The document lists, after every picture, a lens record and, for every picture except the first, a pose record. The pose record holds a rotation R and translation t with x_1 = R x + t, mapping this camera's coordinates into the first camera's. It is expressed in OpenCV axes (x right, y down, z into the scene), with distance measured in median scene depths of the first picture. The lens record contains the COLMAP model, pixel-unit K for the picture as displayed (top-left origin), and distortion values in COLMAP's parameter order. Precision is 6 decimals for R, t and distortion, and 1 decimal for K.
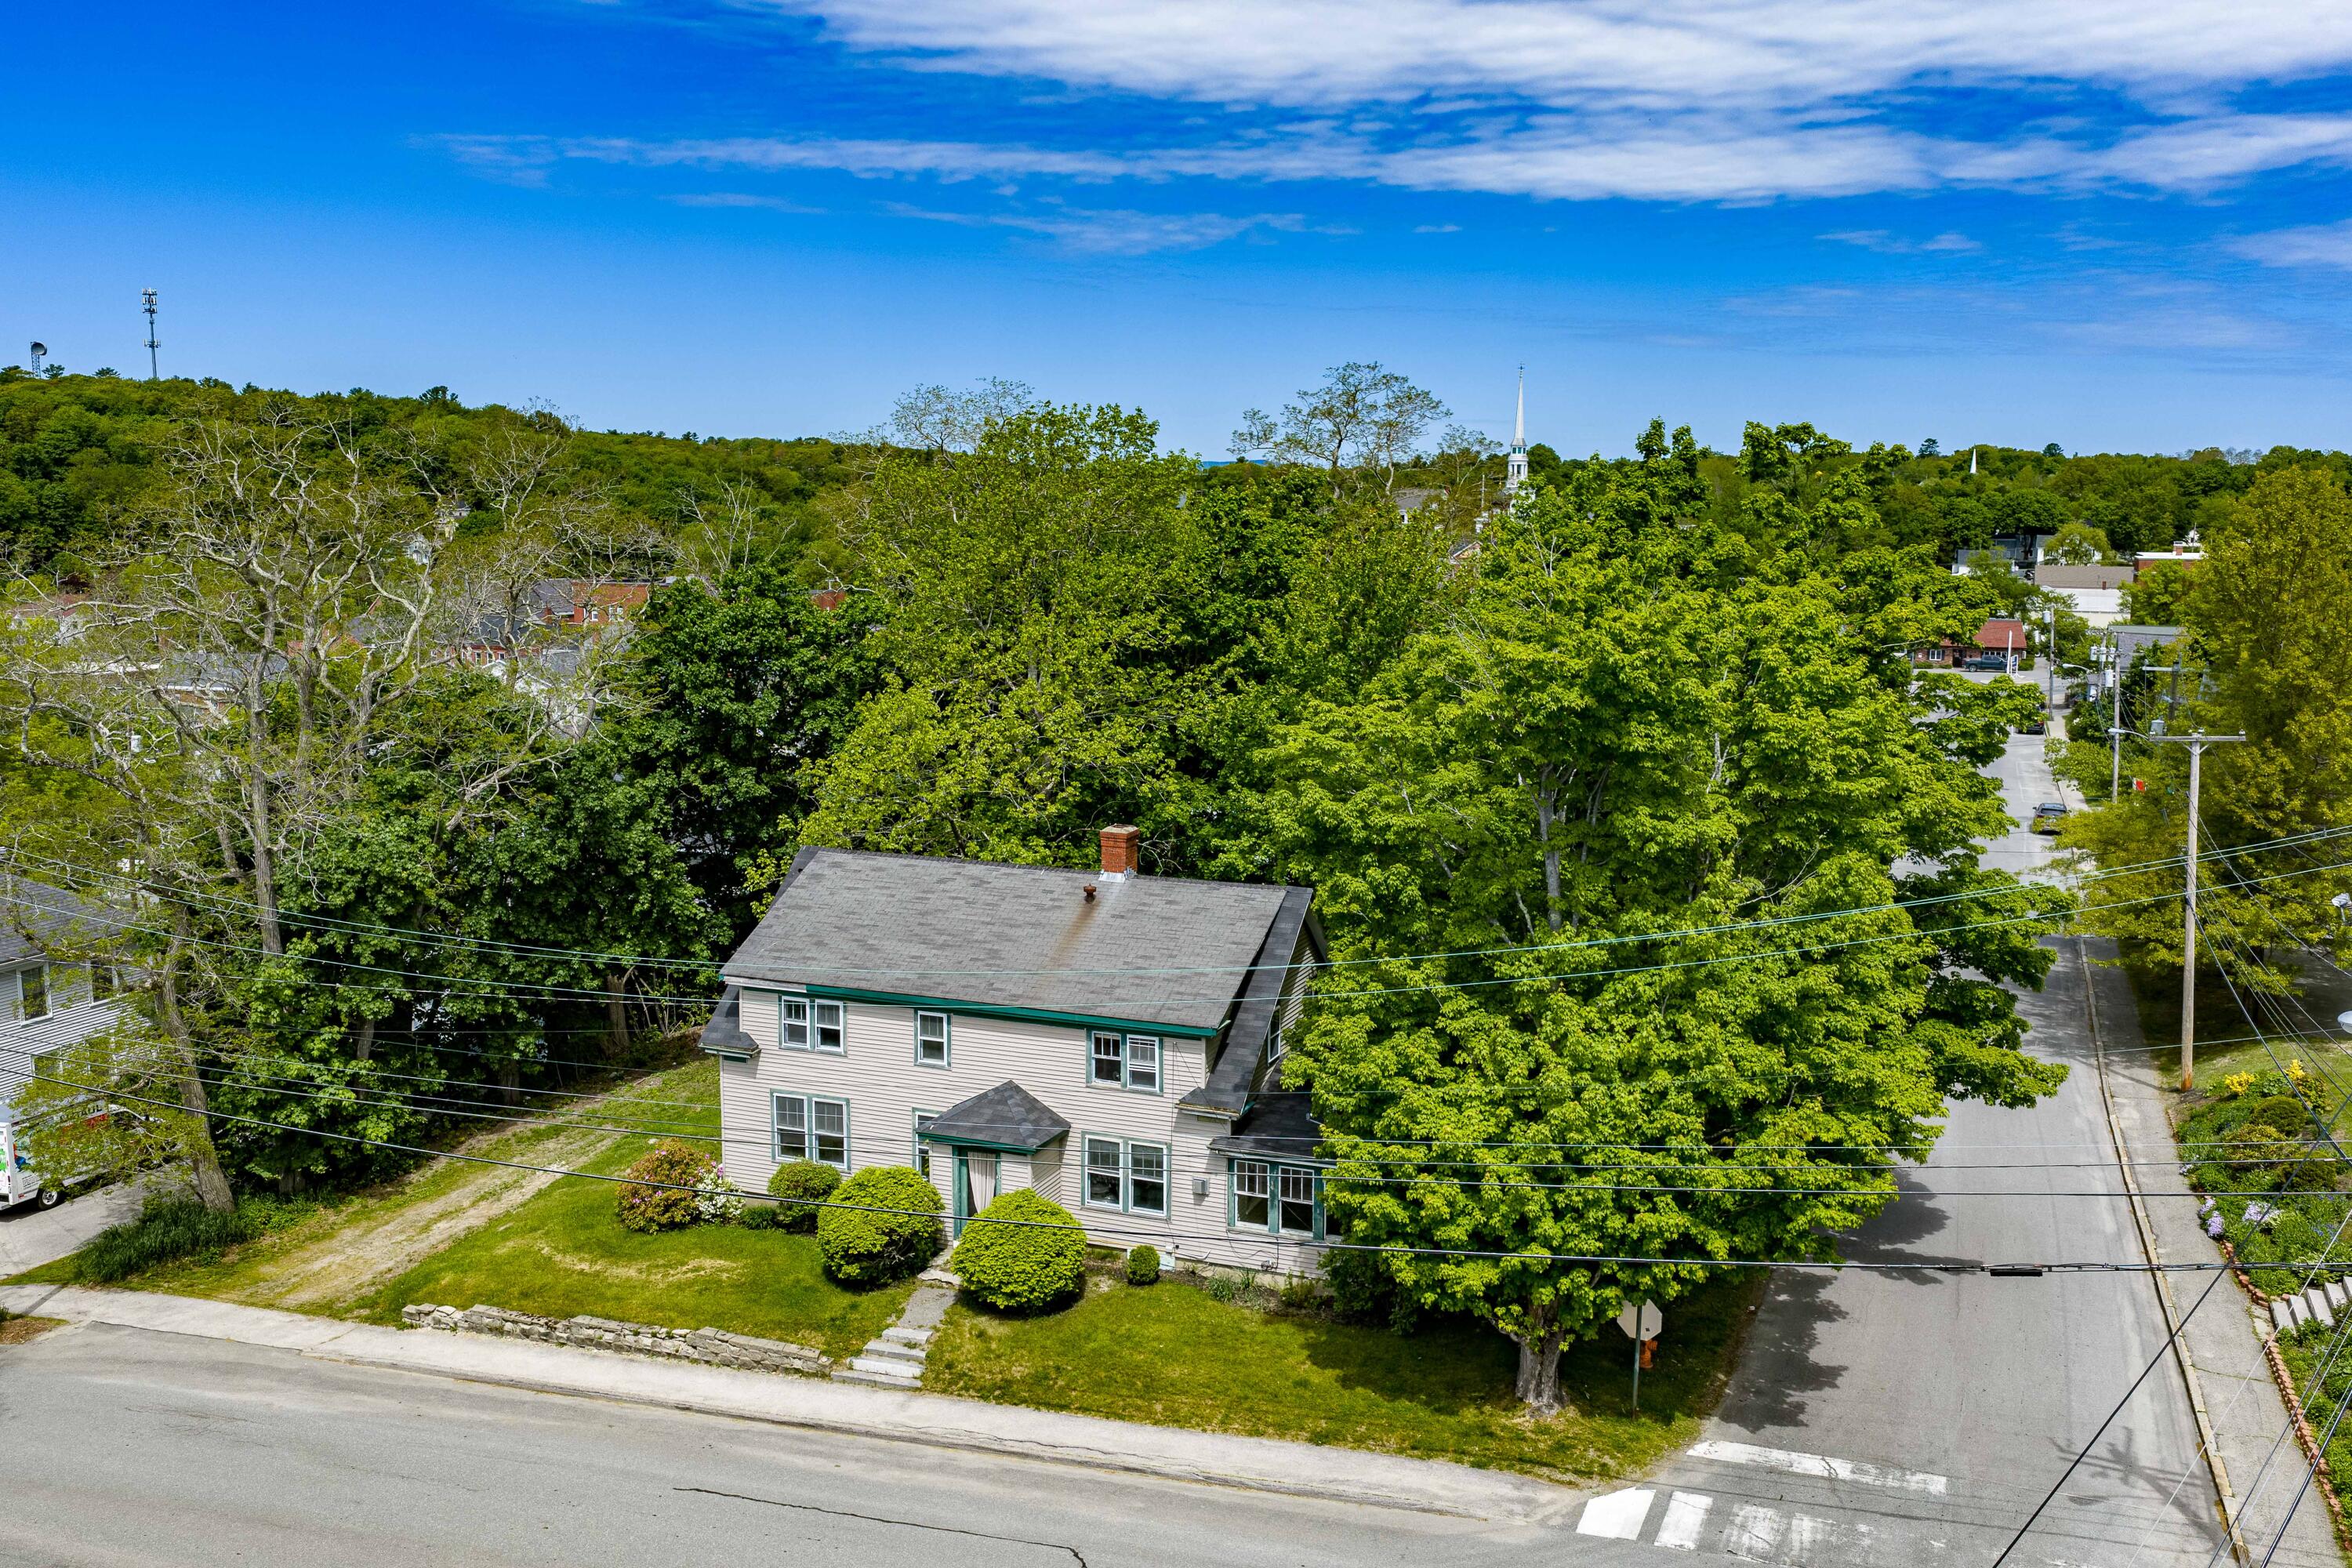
lens RADIAL K [[1950.5, 0, 1242.5], [0, 1950.5, 794.8], [0, 0, 1]] dist [0.016835, -0.029551]
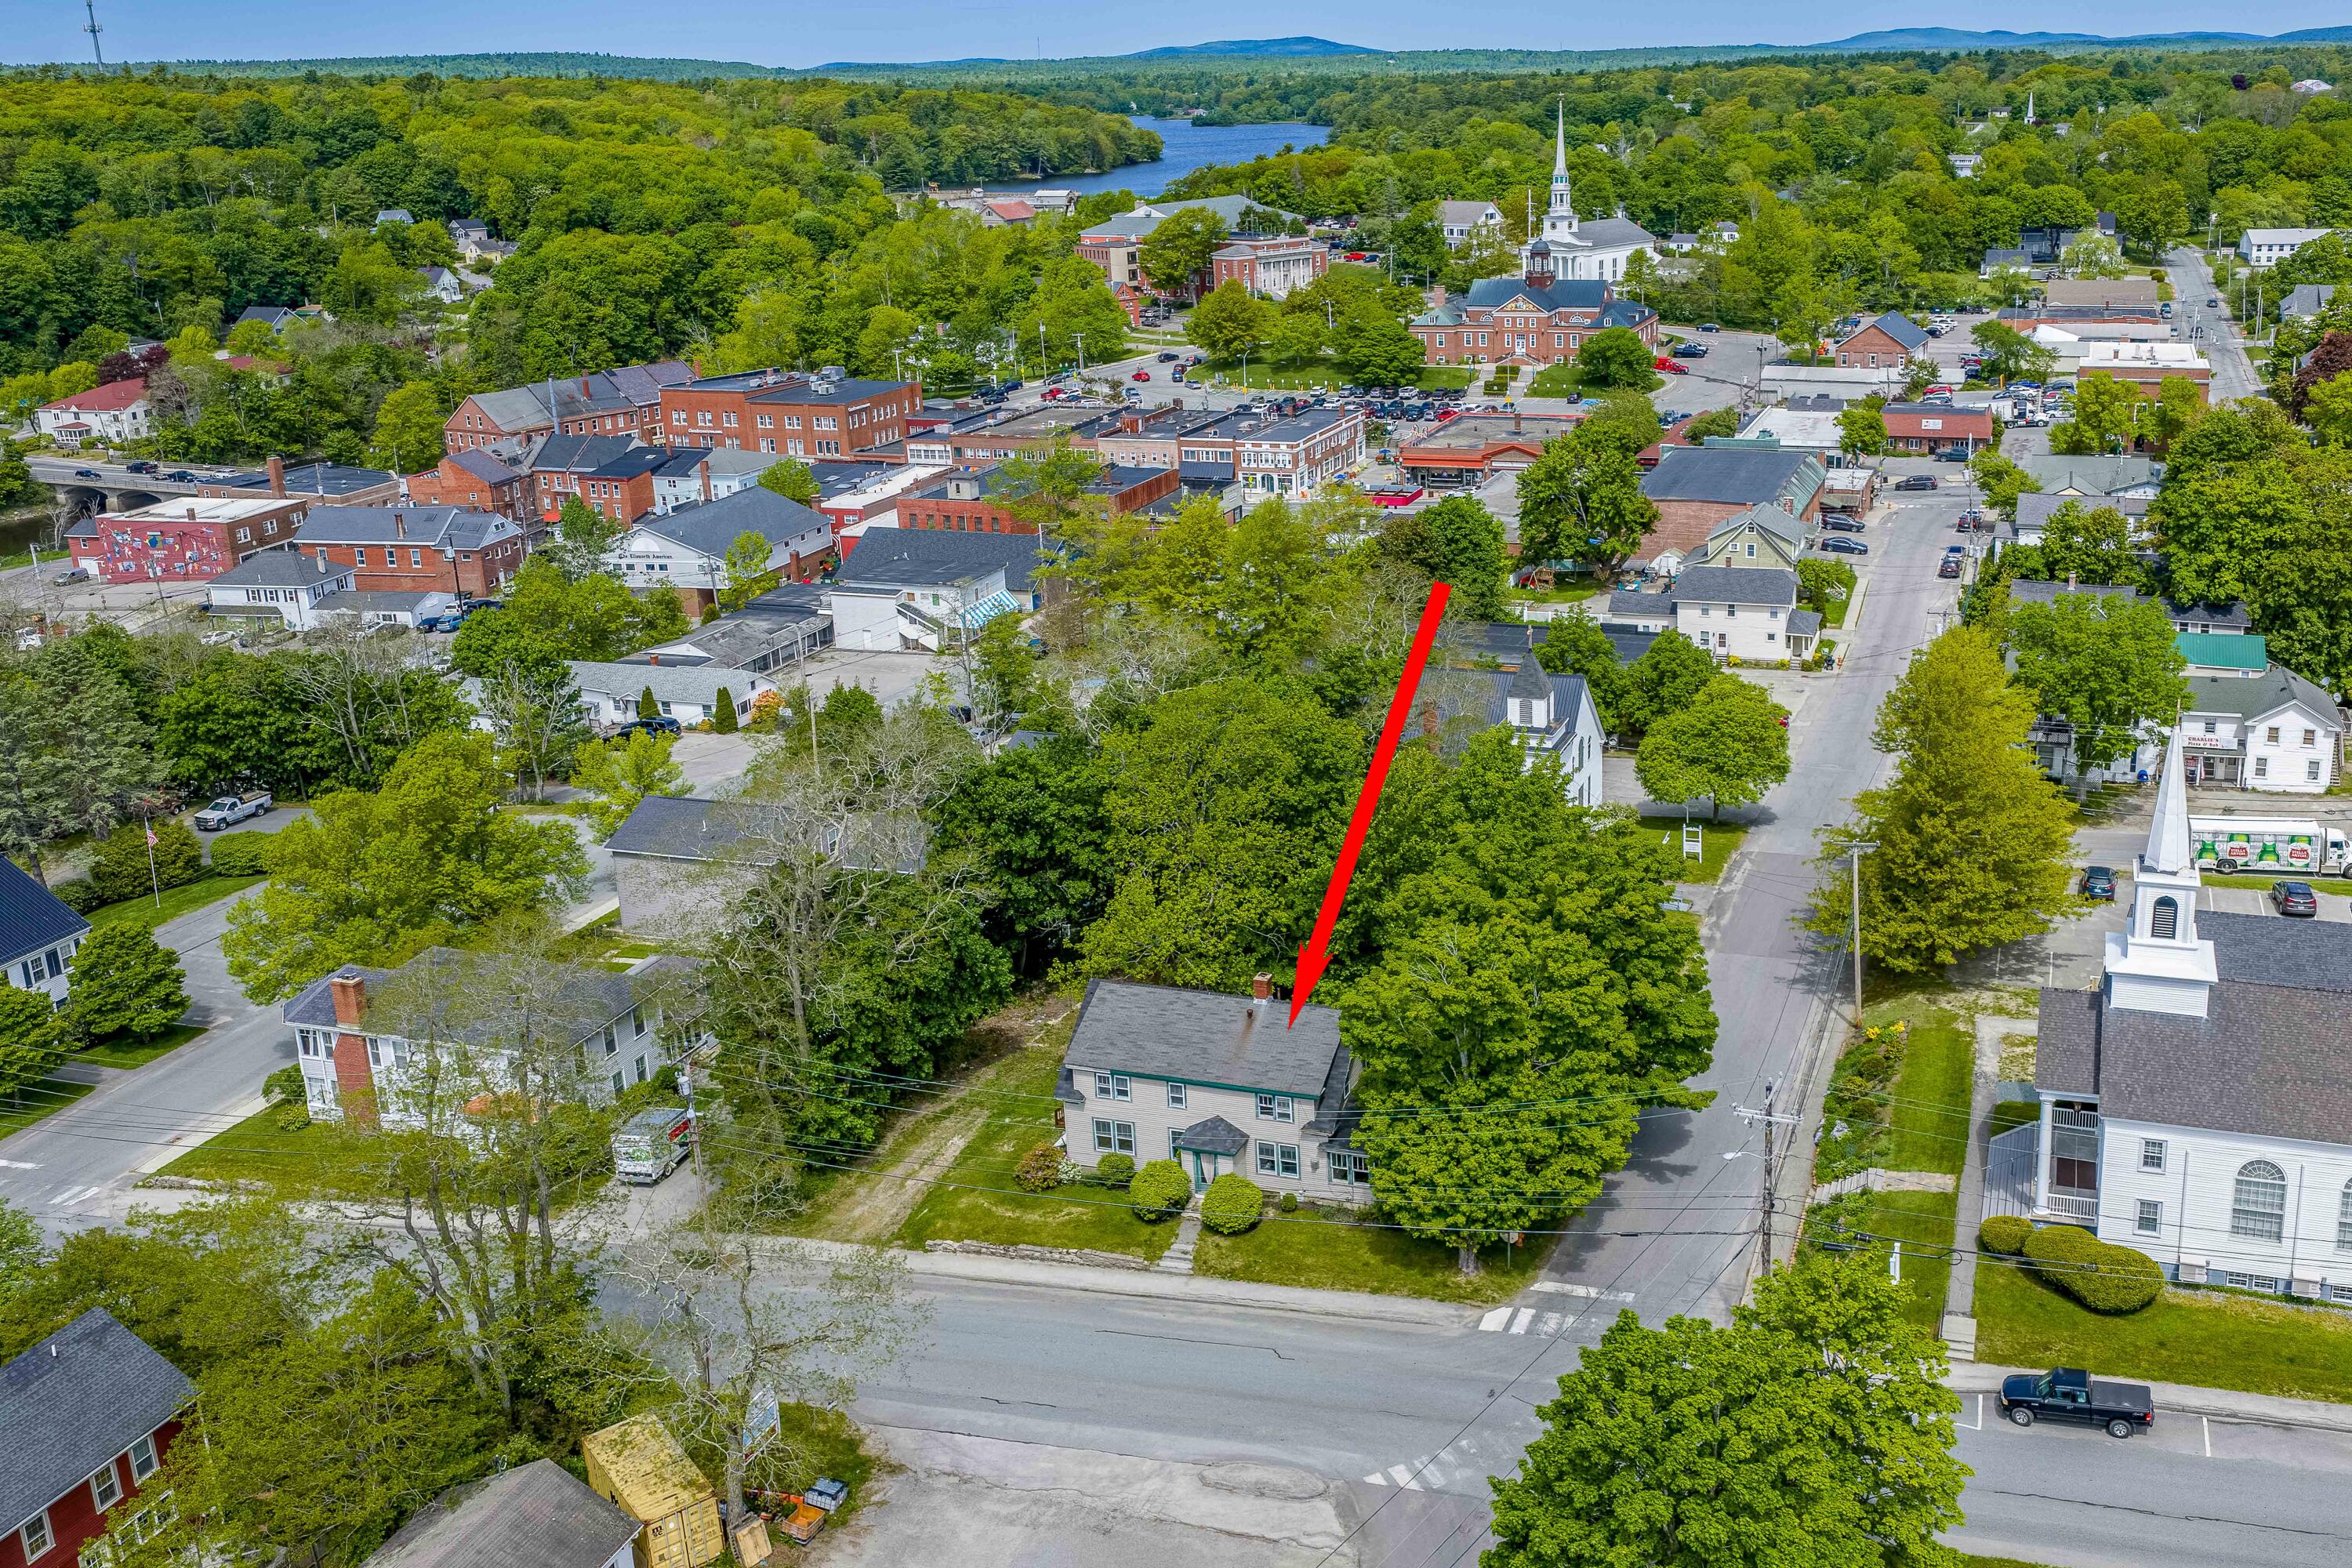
lens RADIAL K [[2112.7, 0, 1442.6], [0, 2112.7, 693.0], [0, 0, 1]] dist [0.017764, -0.018222]
pose [[0.997011, -0.048237, 0.060346, 0.002878], [0.039317, 0.989208, 0.141147, -0.614540], [-0.066503, -0.138352, 0.988148, -1.177625]]
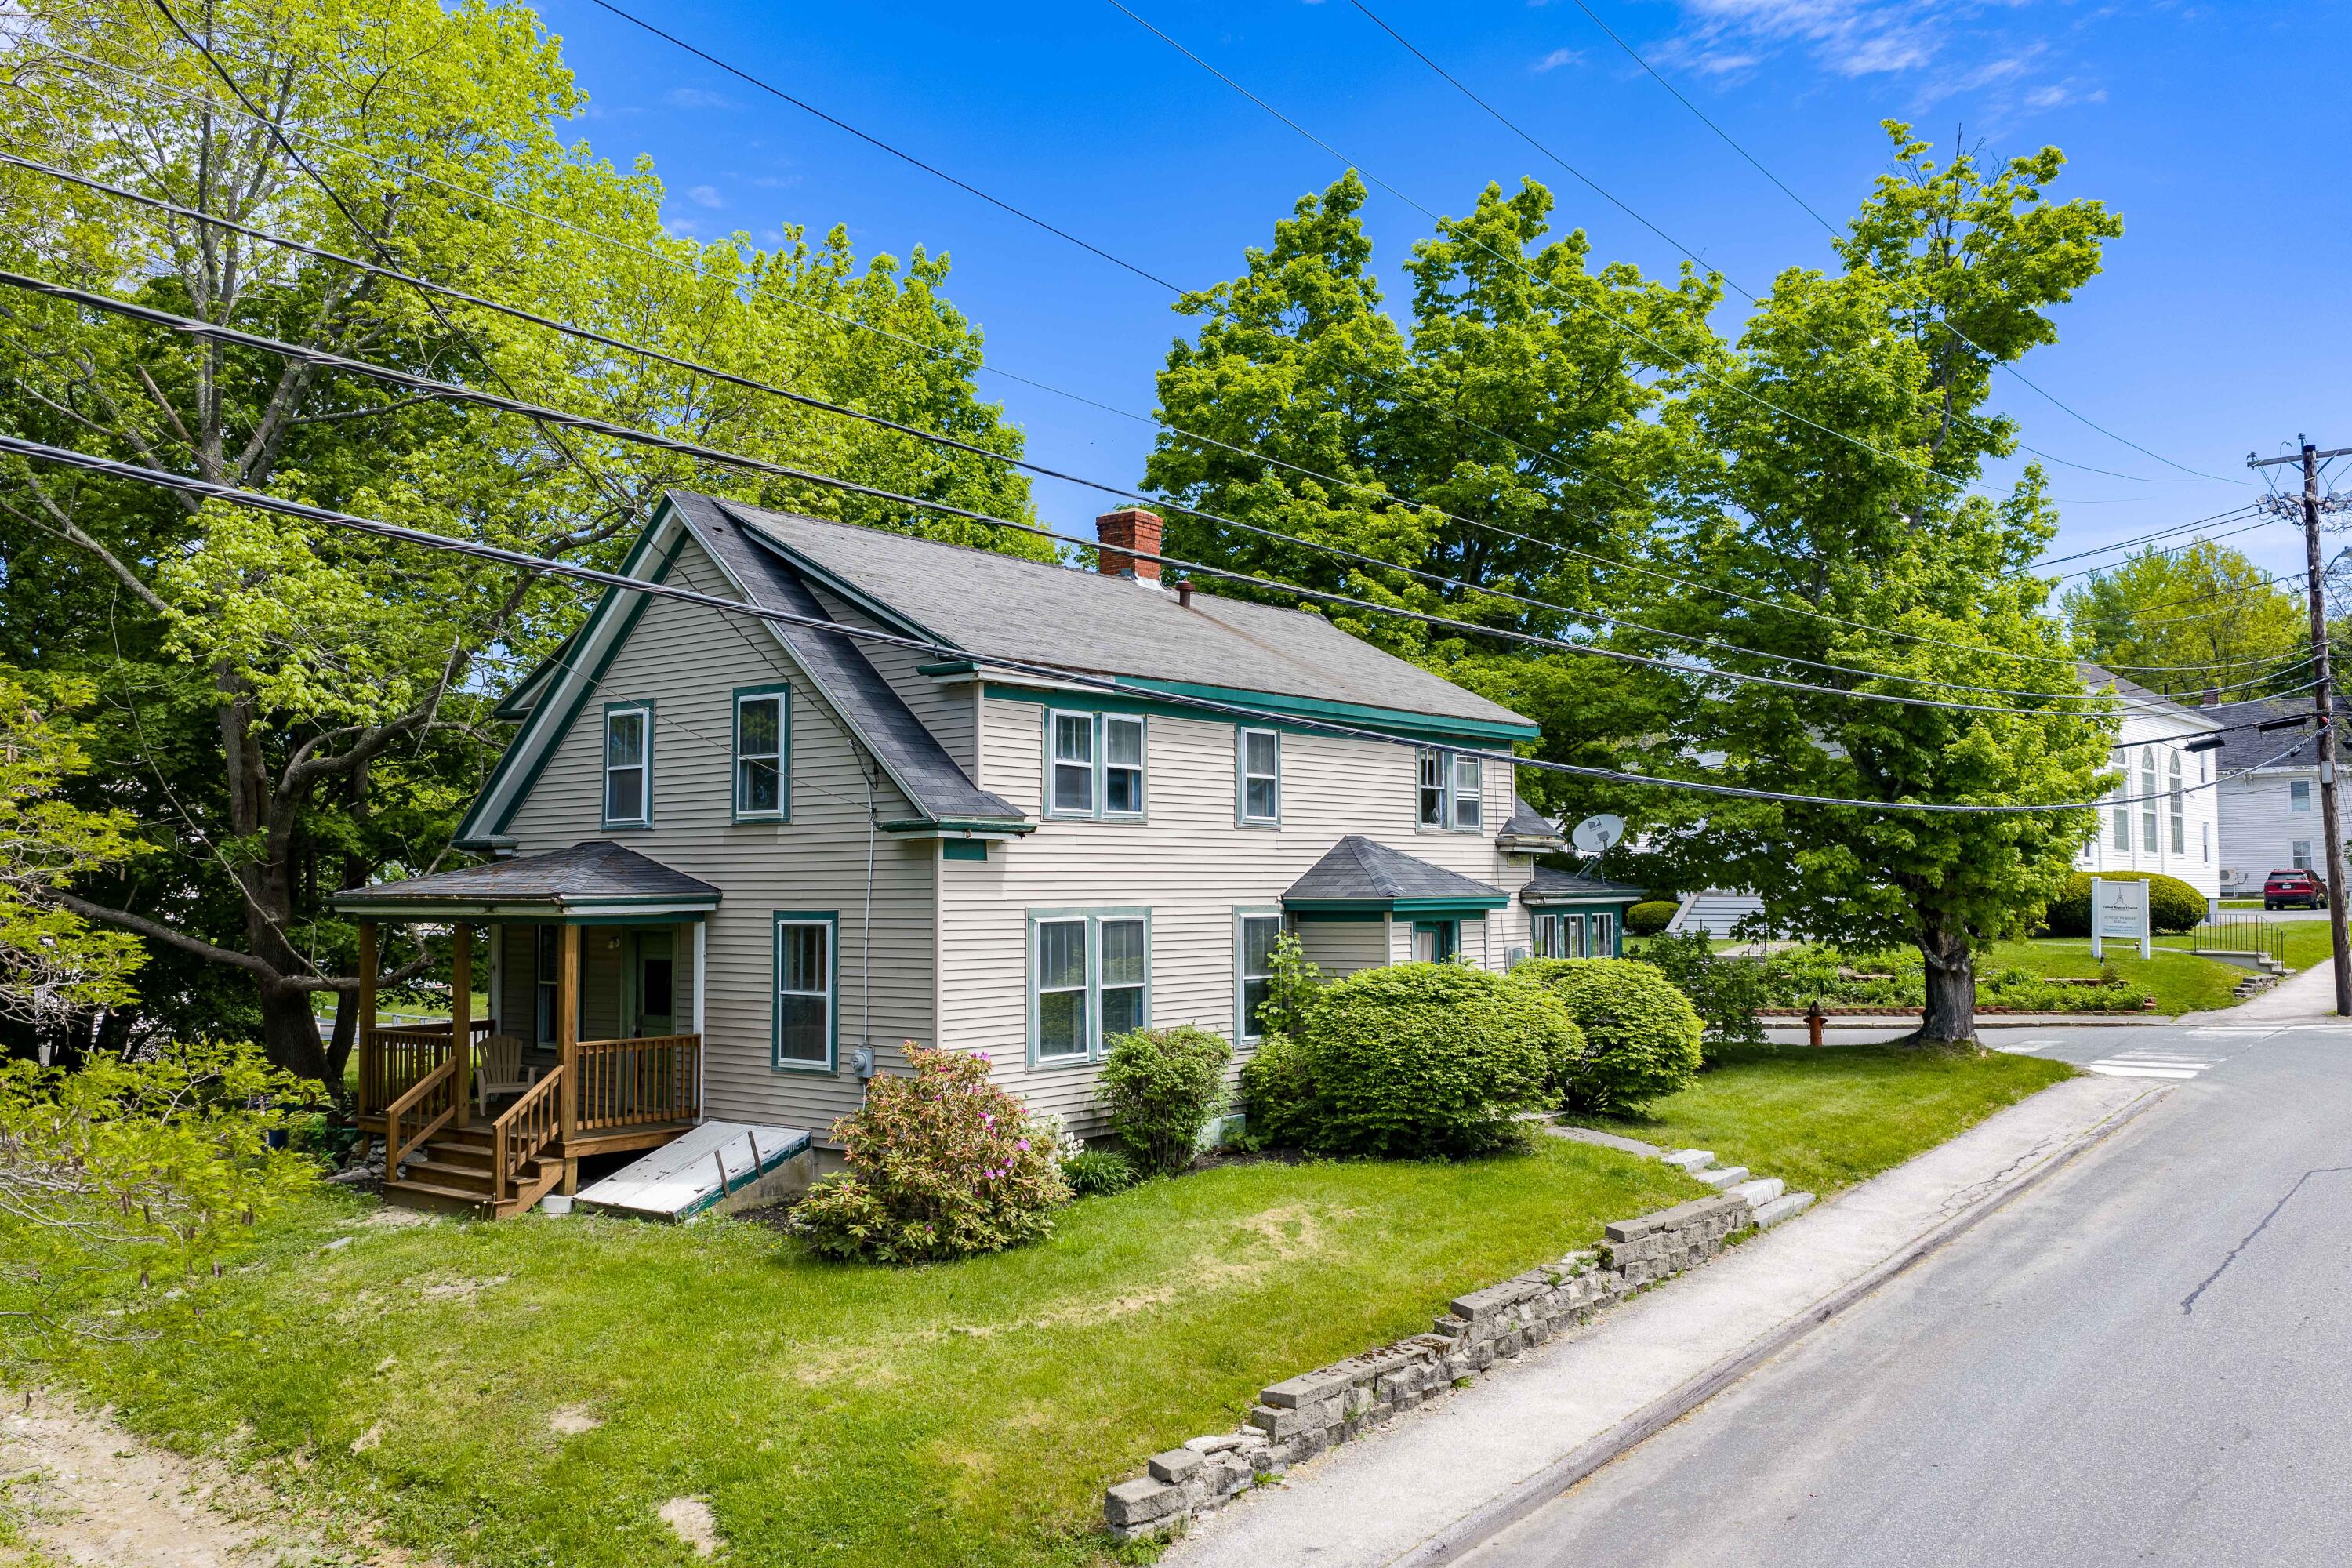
lens RADIAL K [[1950.5, 0, 1155.5], [0, 1950.5, 776.0], [0, 0, 1]] dist [0.016835, -0.029551]
pose [[0.312400, 0.043670, 0.948947, -0.748859], [0.148736, 0.984374, -0.094265, 0.184196], [-0.938235, 0.170591, 0.301023, 0.905583]]
